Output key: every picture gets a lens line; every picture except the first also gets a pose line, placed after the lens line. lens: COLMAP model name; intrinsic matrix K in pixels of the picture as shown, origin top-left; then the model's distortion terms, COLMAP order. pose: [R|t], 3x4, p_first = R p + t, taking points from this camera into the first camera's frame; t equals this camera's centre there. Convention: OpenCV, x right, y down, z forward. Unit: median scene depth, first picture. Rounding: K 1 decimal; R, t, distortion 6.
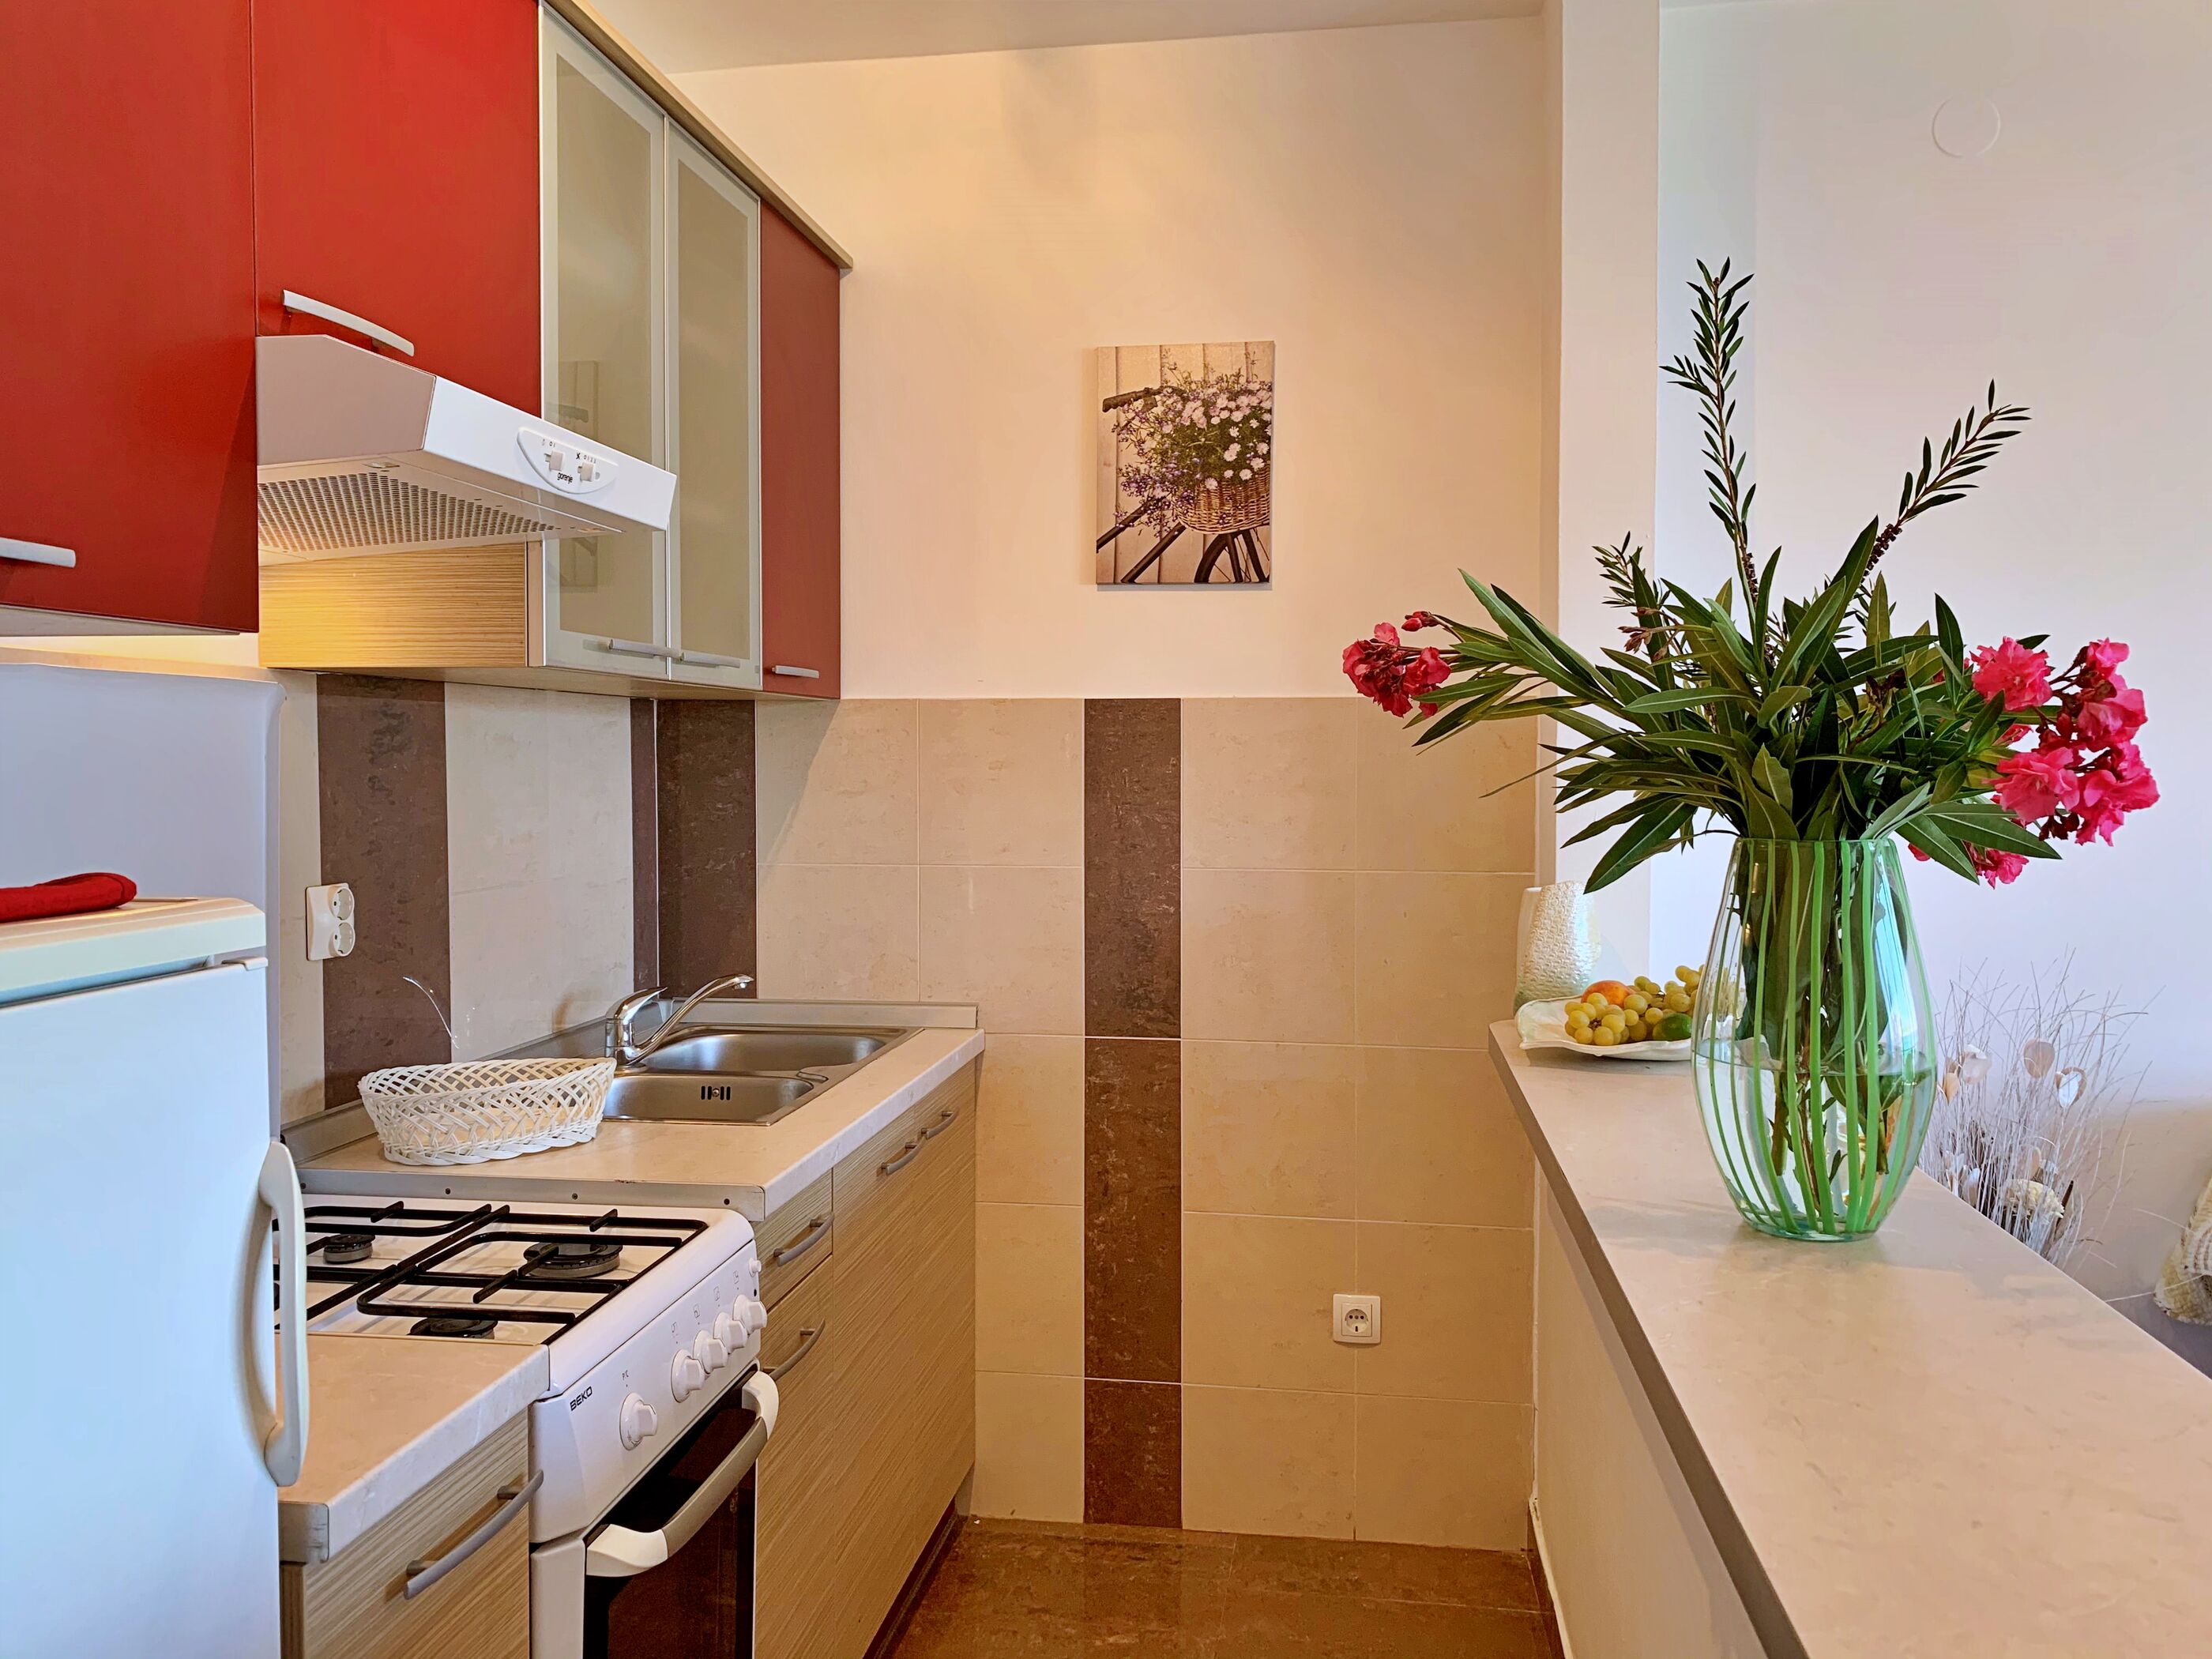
lens RADIAL K [[1671.0, 0, 1106.0], [0, 1671.0, 829.5], [0, 0, 1]] dist [0.069642, -0.230772]
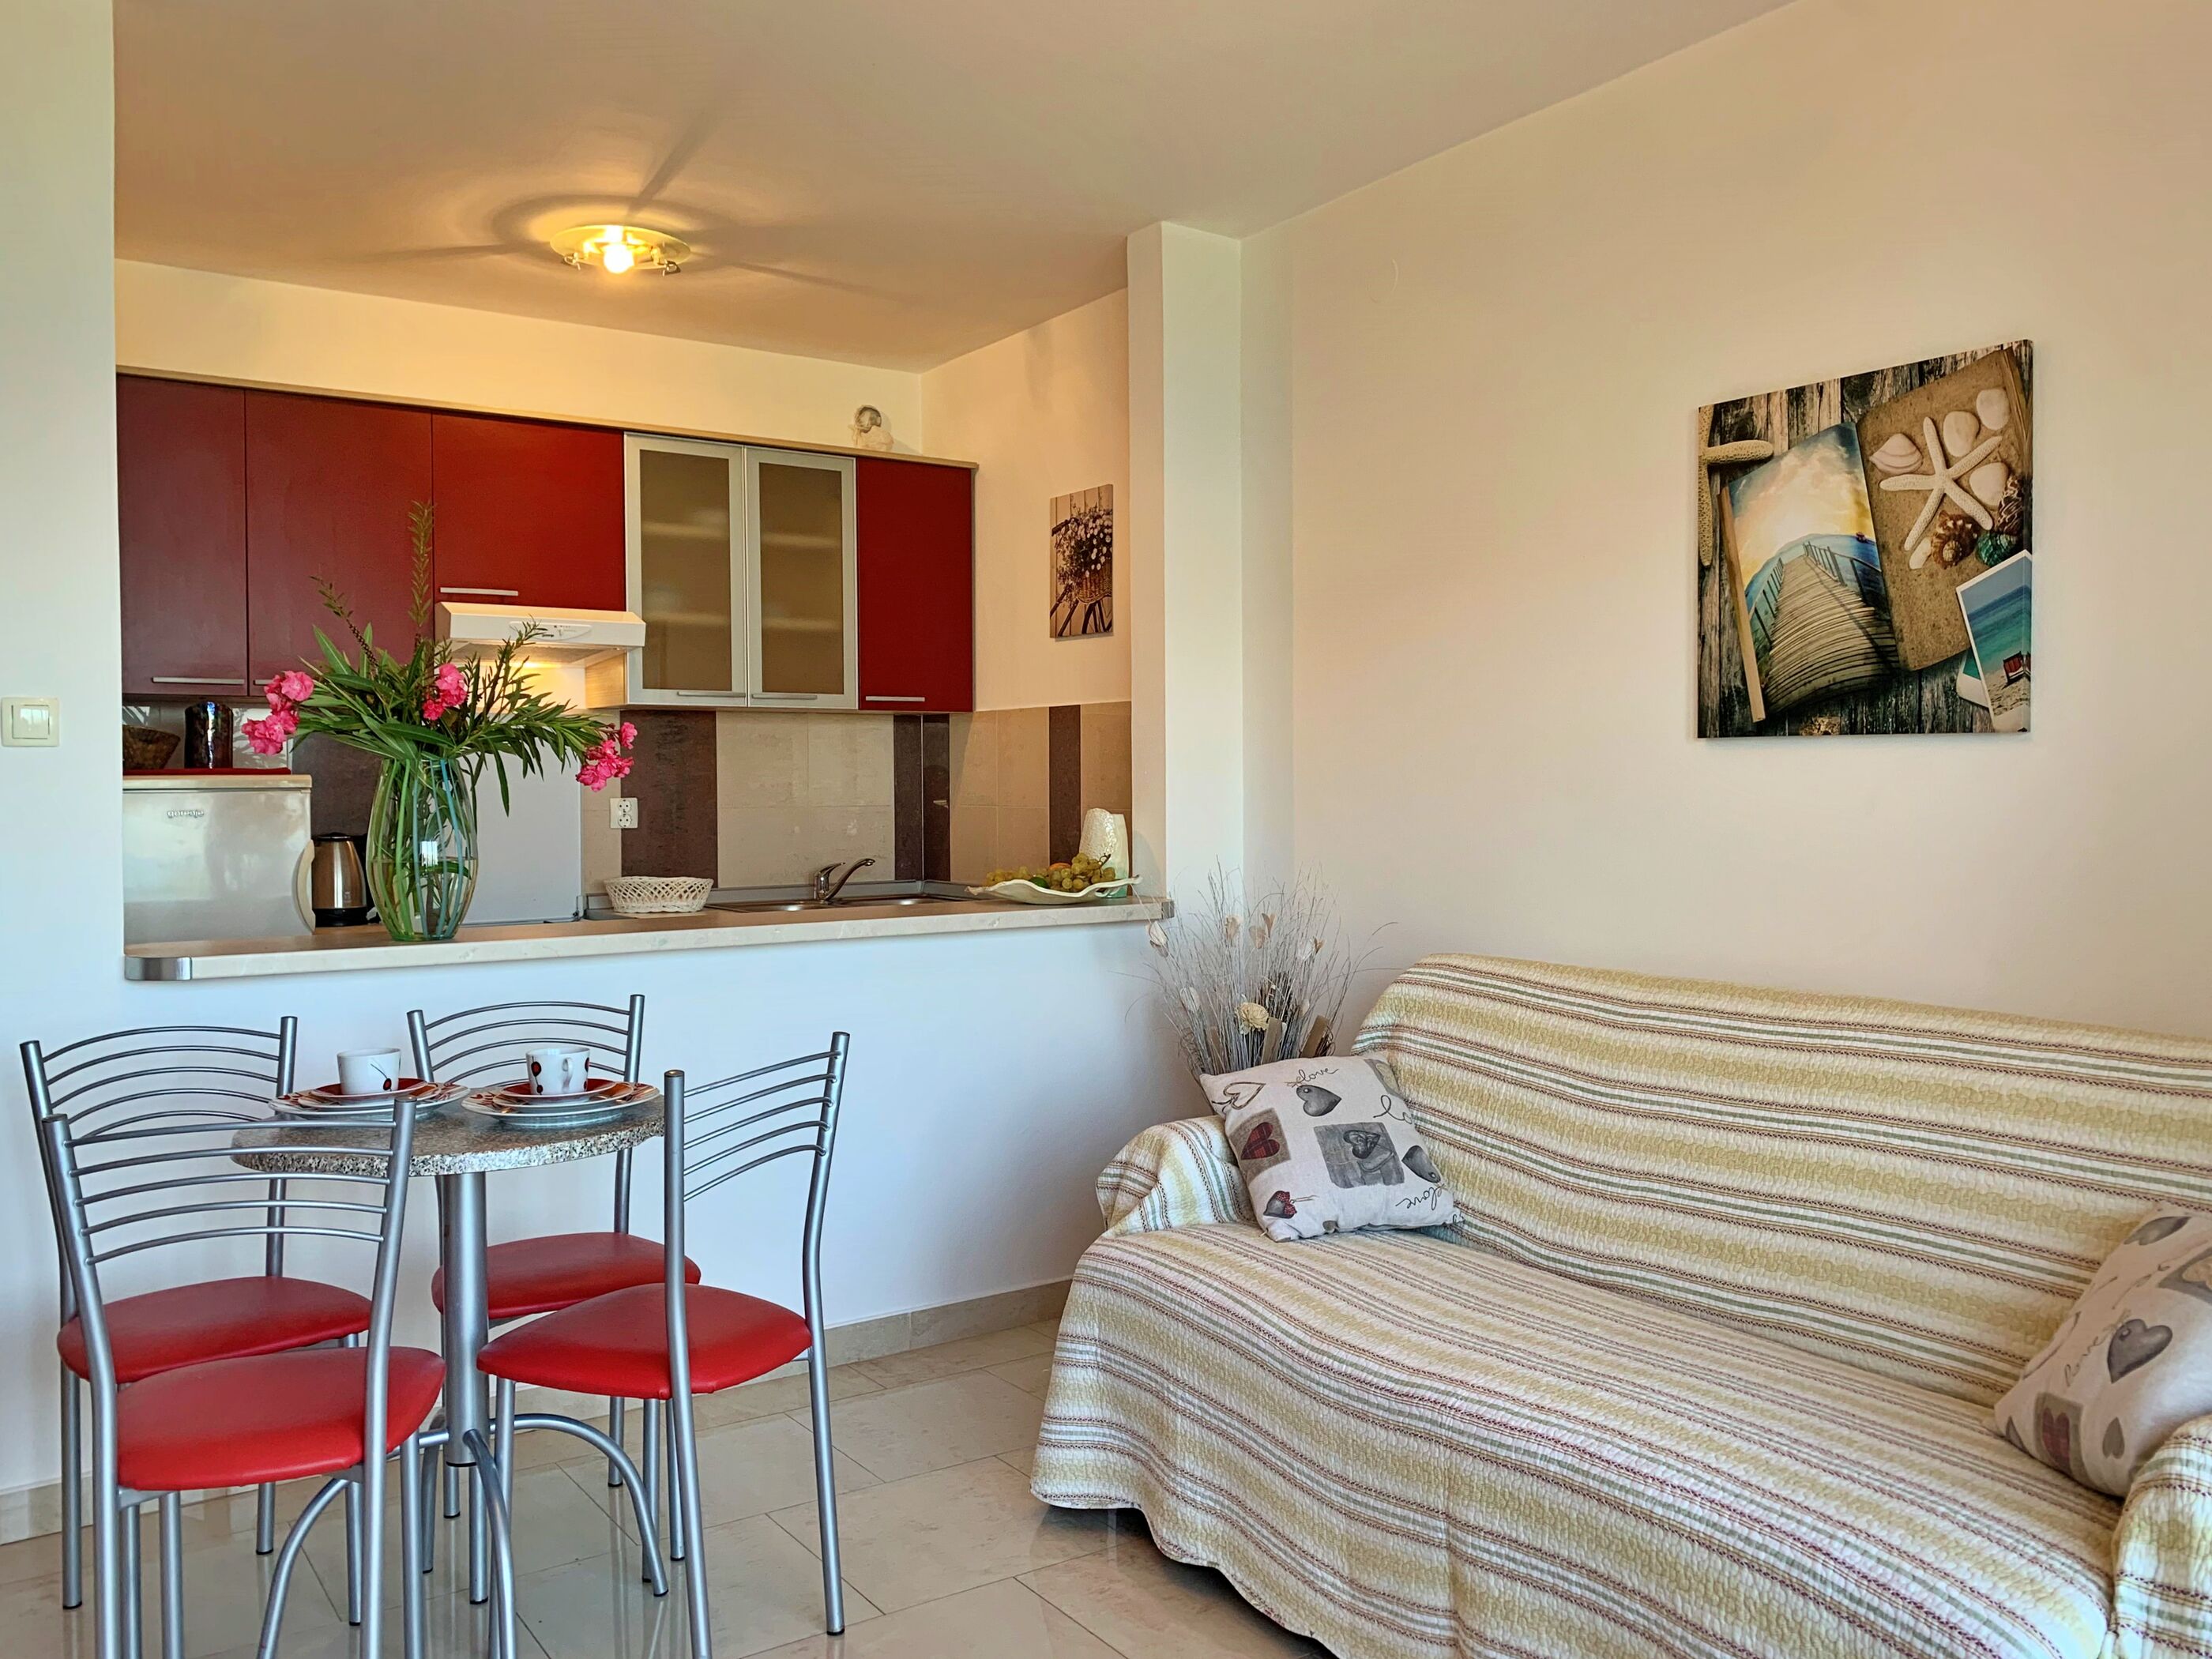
lens RADIAL K [[1798.6, 0, 1110.9], [0, 1798.6, 744.3], [0, 0, 1]] dist [0.055454, -0.002921]
pose [[0.669998, -0.015537, -0.742201, 1.379057], [-0.028952, 0.998473, -0.047038, 0.041636], [0.741798, 0.053003, 0.668525, -0.148441]]
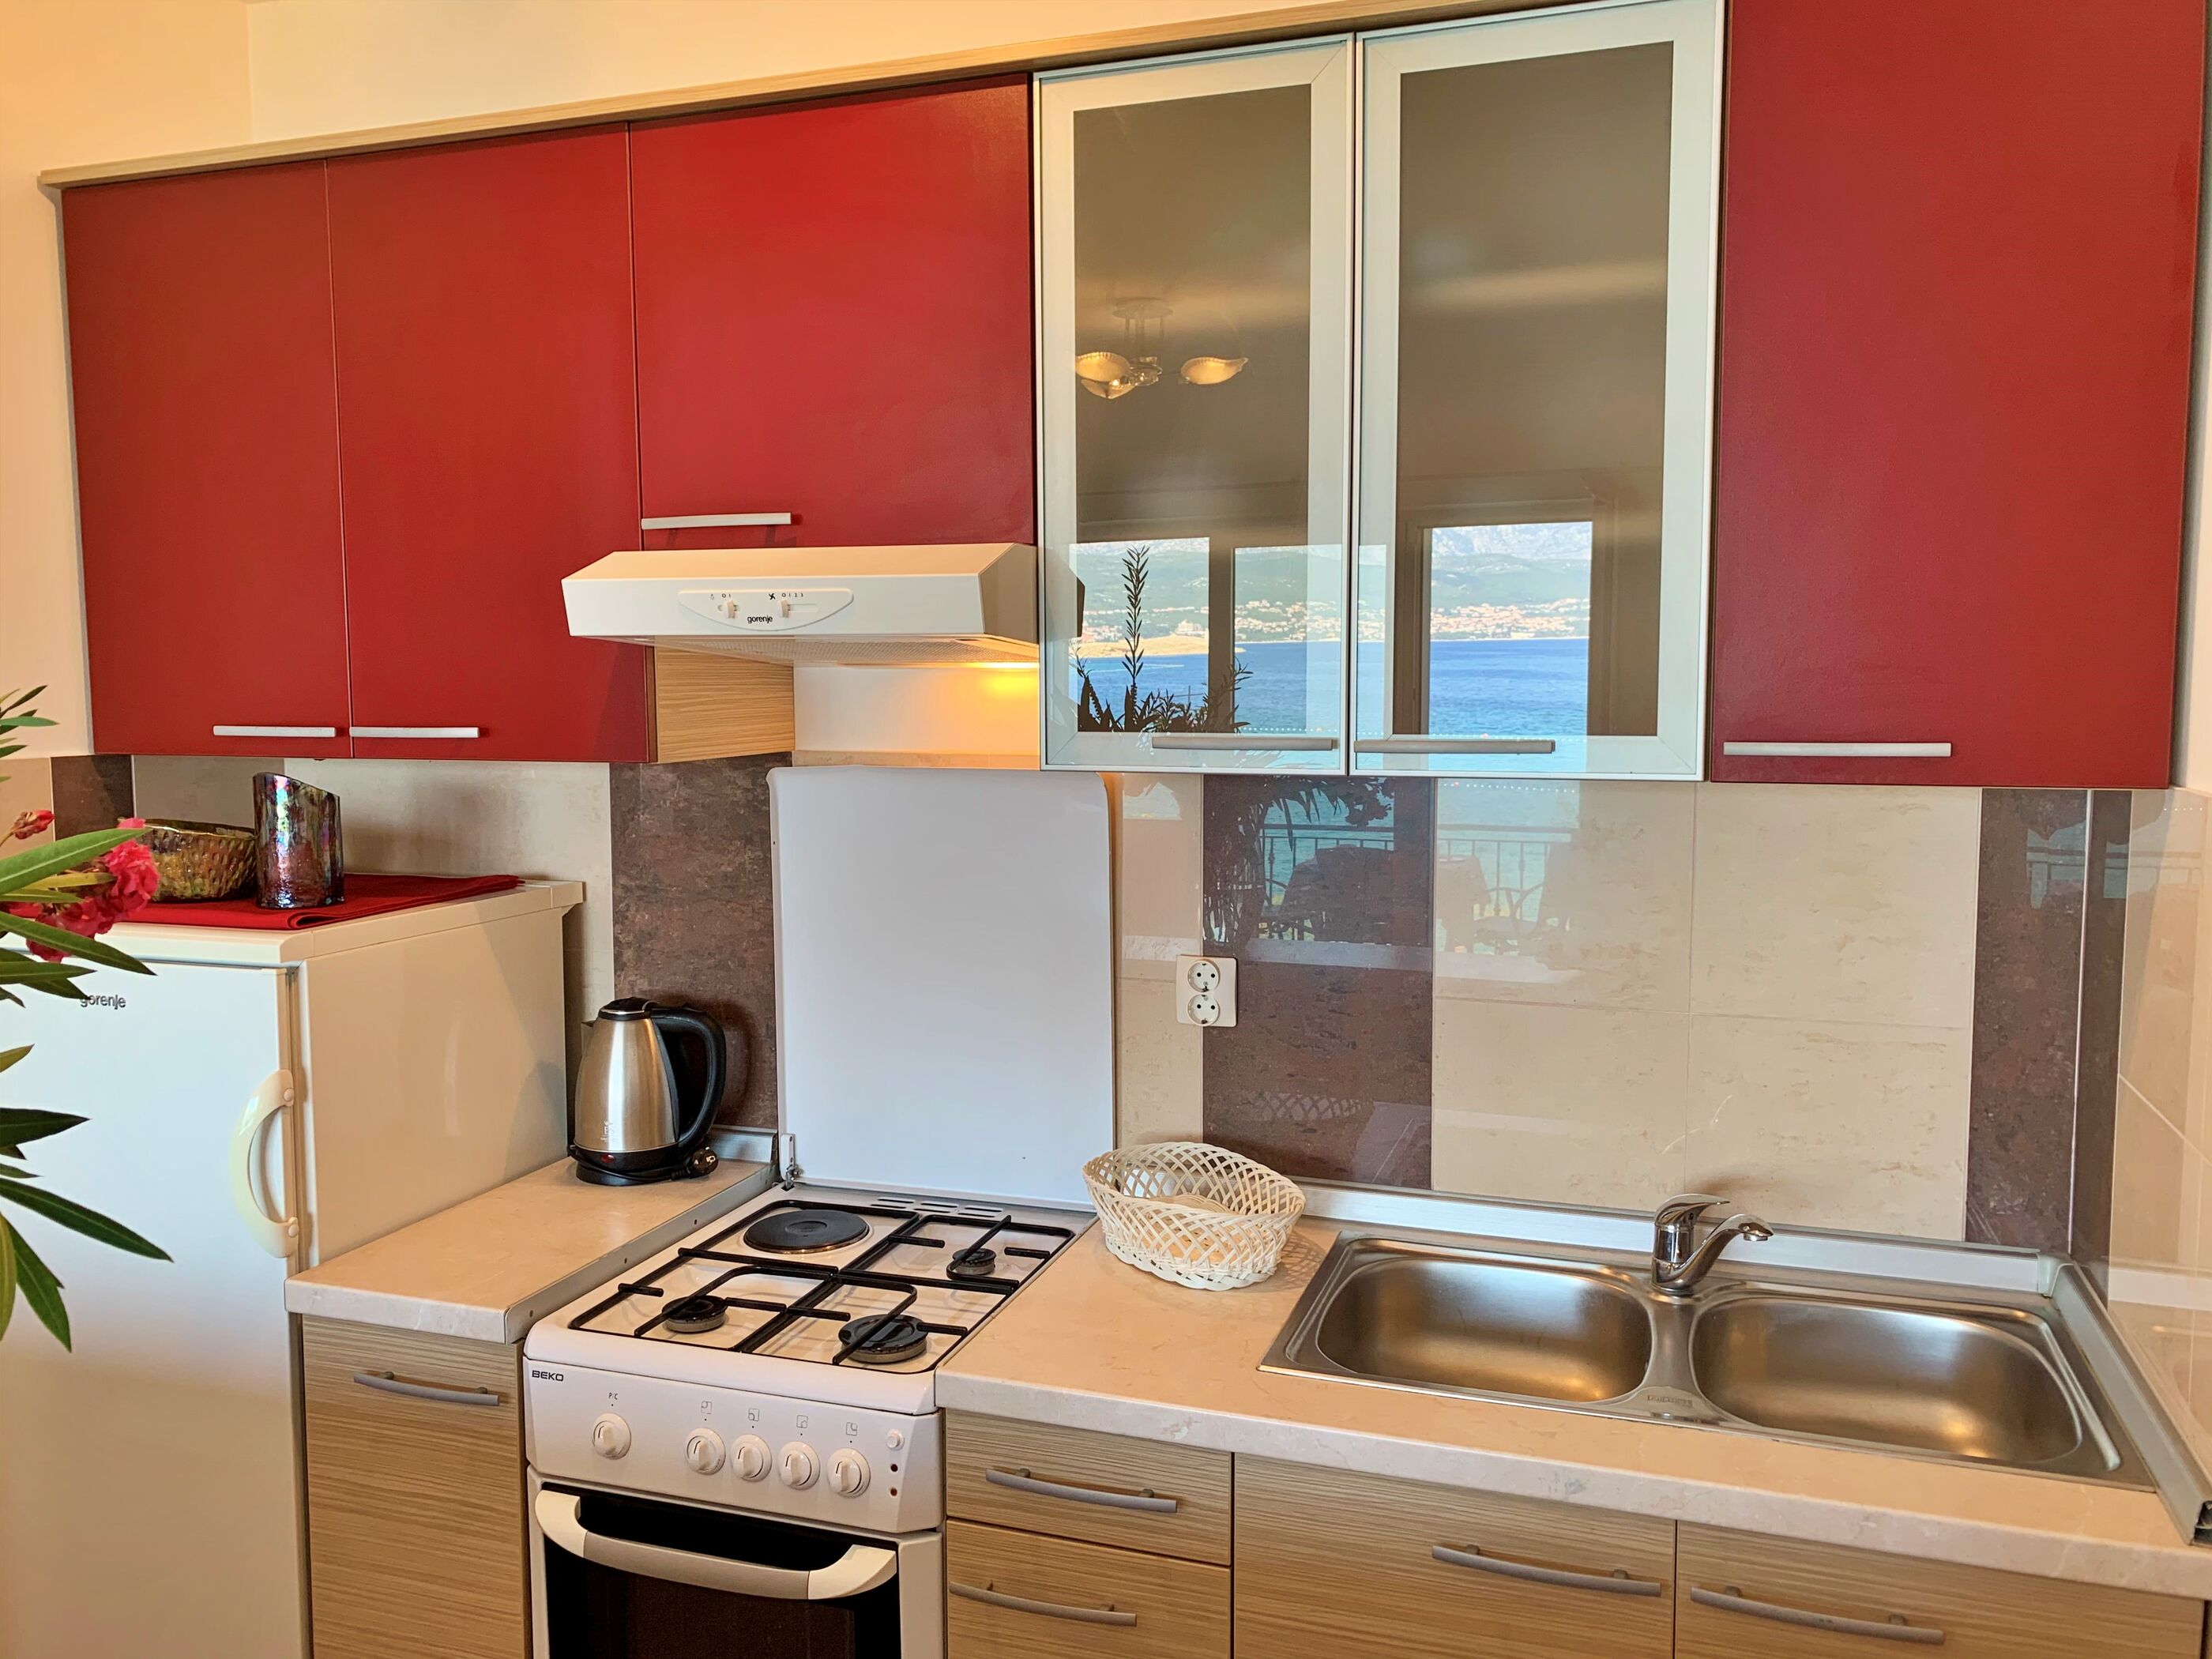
lens RADIAL K [[1664.8, 0, 1106.0], [0, 1664.8, 829.5], [0, 0, 1]] dist [0.046150, -0.150636]
pose [[-0.174665, 0.089534, -0.980549, 0.407394], [-0.039494, 0.994419, 0.097836, -0.108077], [0.983835, 0.055814, -0.170154, 0.803586]]
